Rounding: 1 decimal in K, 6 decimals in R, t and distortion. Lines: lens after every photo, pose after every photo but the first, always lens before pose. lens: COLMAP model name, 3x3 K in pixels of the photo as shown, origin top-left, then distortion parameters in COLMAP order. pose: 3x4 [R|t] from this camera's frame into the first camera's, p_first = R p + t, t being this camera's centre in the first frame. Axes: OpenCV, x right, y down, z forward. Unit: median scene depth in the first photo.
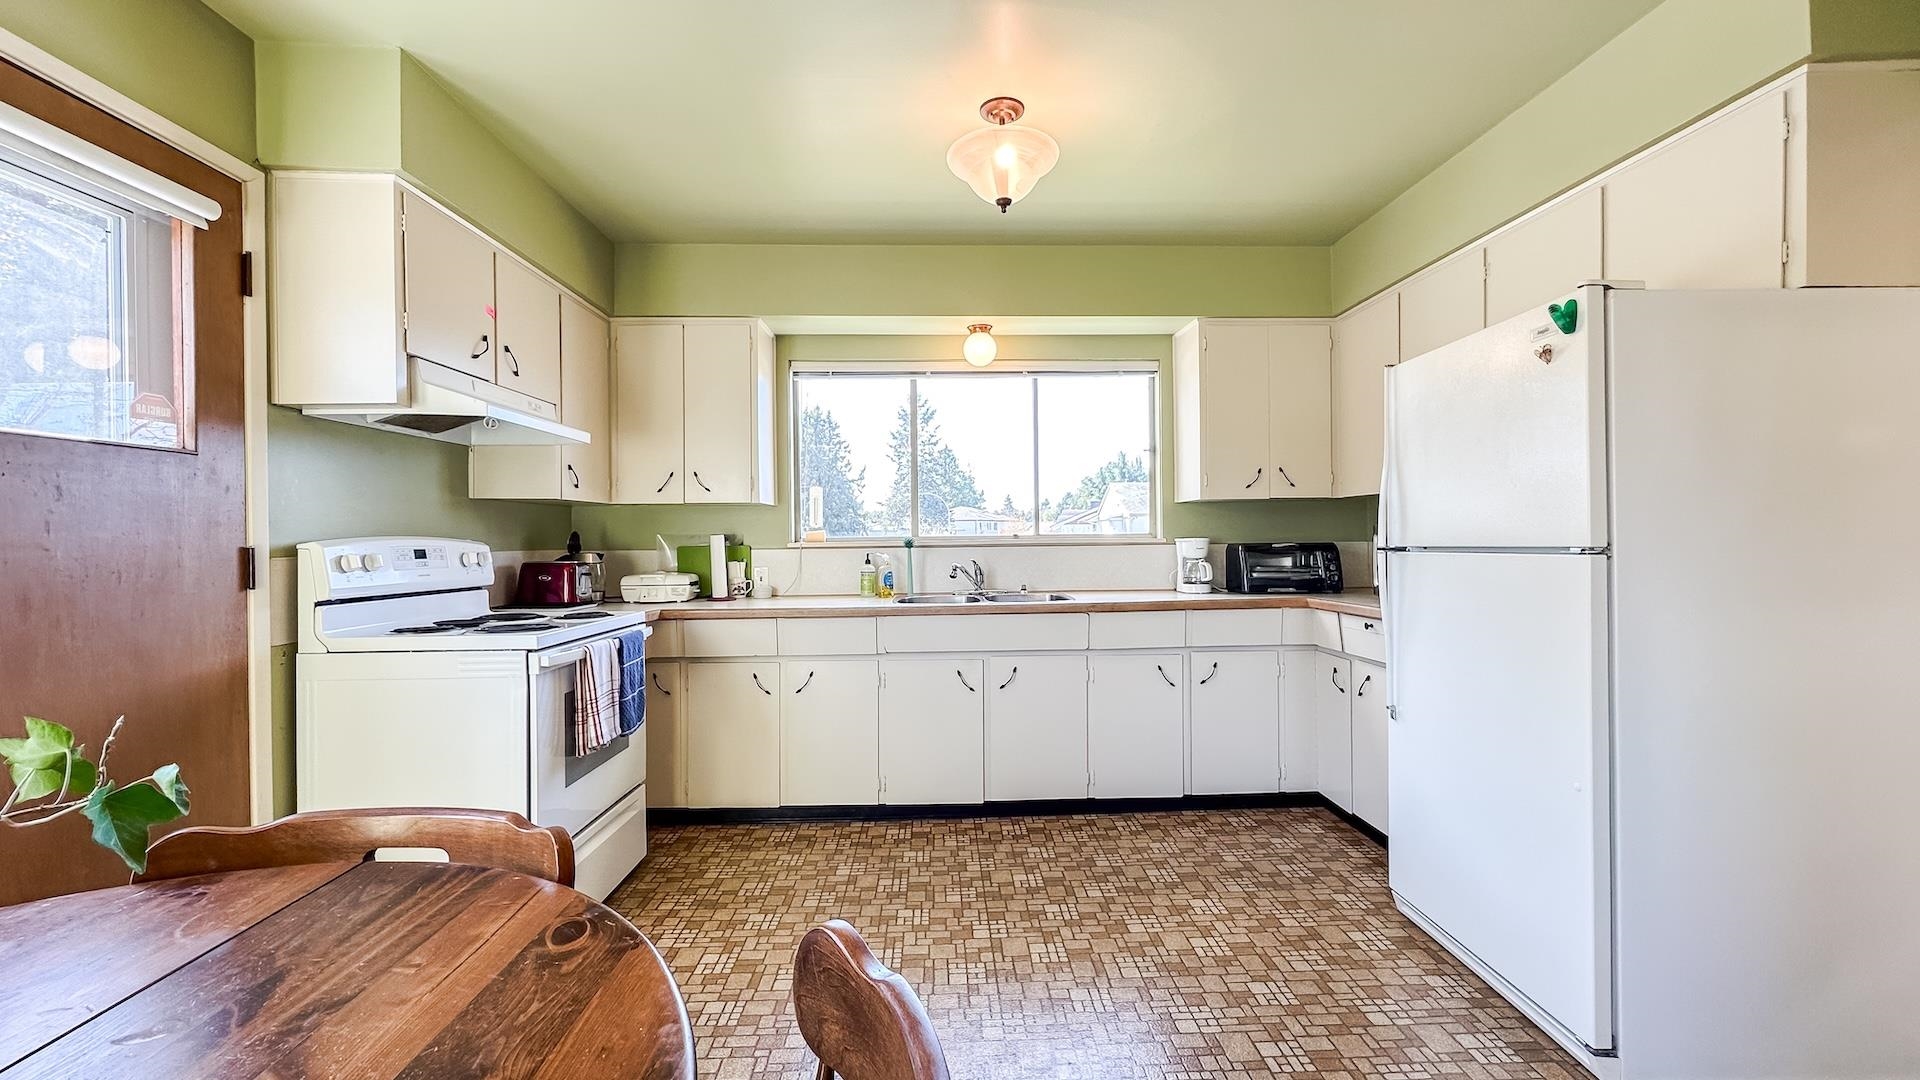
lens RADIAL K [[767.2, 0, 964.3], [0, 767.2, 537.9], [0, 0, 1]] dist [0.000745, -0.000360]
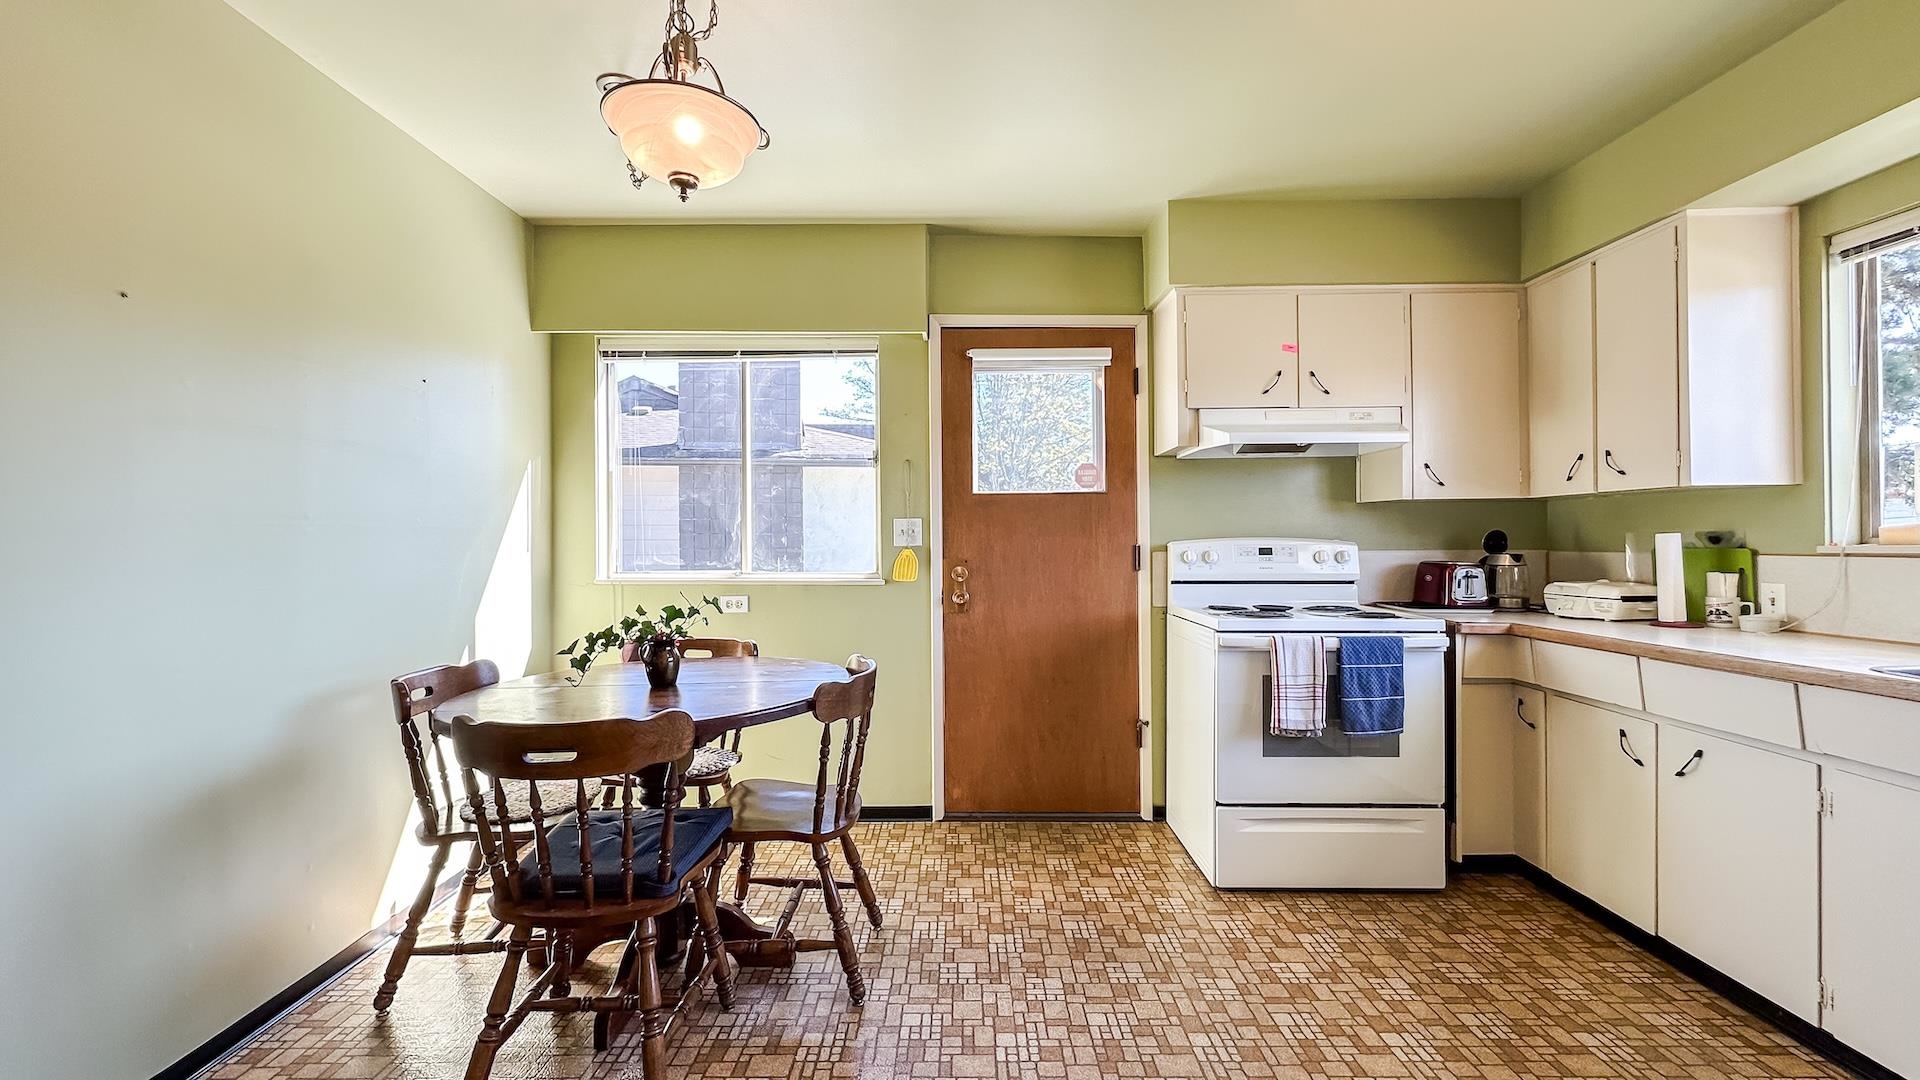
lens RADIAL K [[767.2, 0, 961.3], [0, 767.2, 542.6], [0, 0, 1]] dist [0.000745, -0.000360]
pose [[-0.039858, 0.010767, -0.999147, 0.466123], [0.008138, 0.999912, 0.010451, -0.009040], [0.999172, -0.007714, -0.039942, 0.425288]]
